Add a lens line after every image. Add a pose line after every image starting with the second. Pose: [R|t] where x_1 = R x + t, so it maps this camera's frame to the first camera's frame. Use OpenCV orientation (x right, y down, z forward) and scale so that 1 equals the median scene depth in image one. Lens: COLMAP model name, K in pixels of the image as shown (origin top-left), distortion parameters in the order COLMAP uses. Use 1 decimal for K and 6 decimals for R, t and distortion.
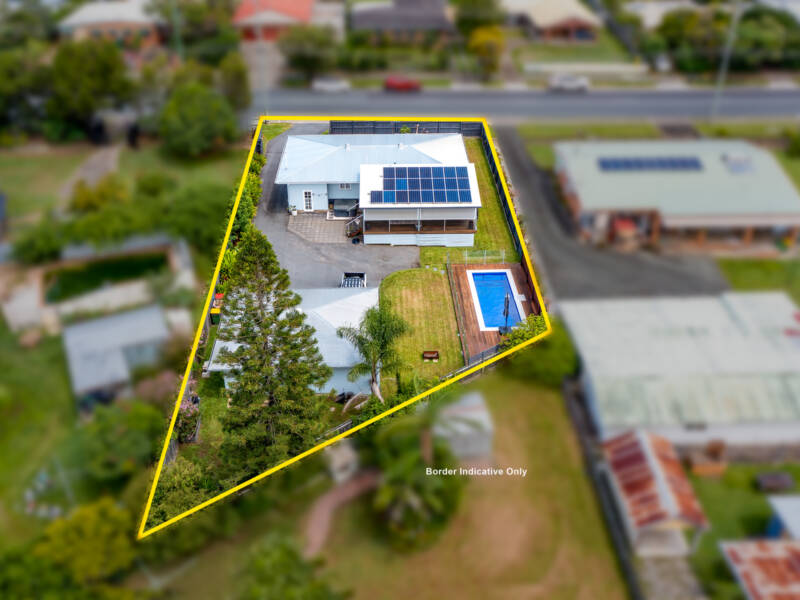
lens RADIAL K [[741.0, 0, 400.0], [0, 741.0, 300.0], [0, 0, 1]] dist [-0.003286, -0.005193]
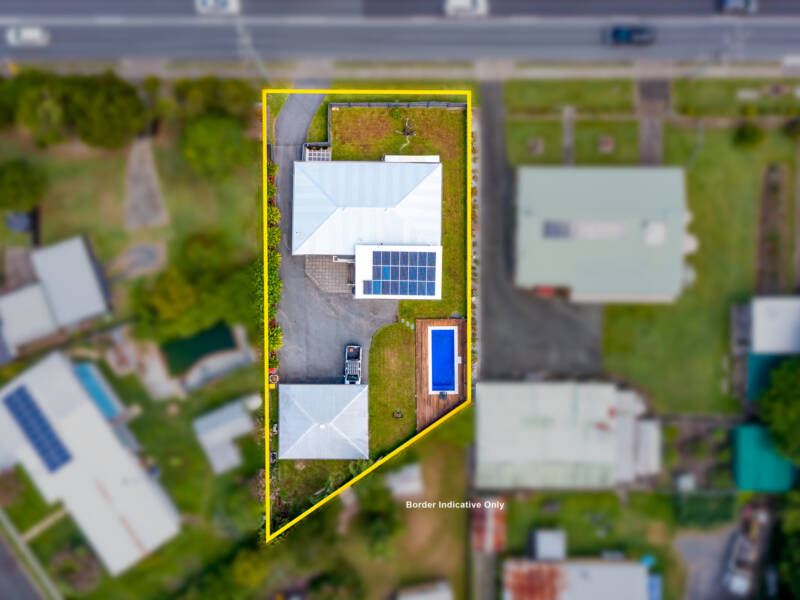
lens RADIAL K [[651.2, 0, 419.8], [0, 651.2, 300.9], [0, 0, 1]] dist [-0.005714, -0.006075]
pose [[0.999090, 0.041737, 0.008761, 0.055019], [-0.031193, 0.575079, 0.817503, -1.087140], [0.029082, -0.817032, 0.575858, 0.261795]]
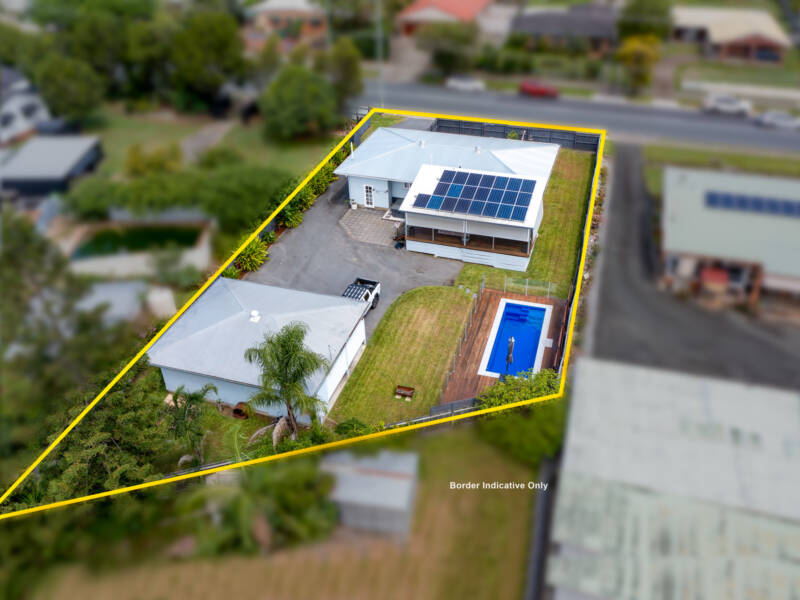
lens RADIAL K [[651.2, 0, 419.8], [0, 651.2, 300.9], [0, 0, 1]] dist [-0.005714, -0.006075]
pose [[0.946980, 0.174078, -0.270048, 0.193388], [-0.168306, 0.984727, 0.044574, -0.051765], [0.273683, 0.003240, 0.961814, 0.225868]]
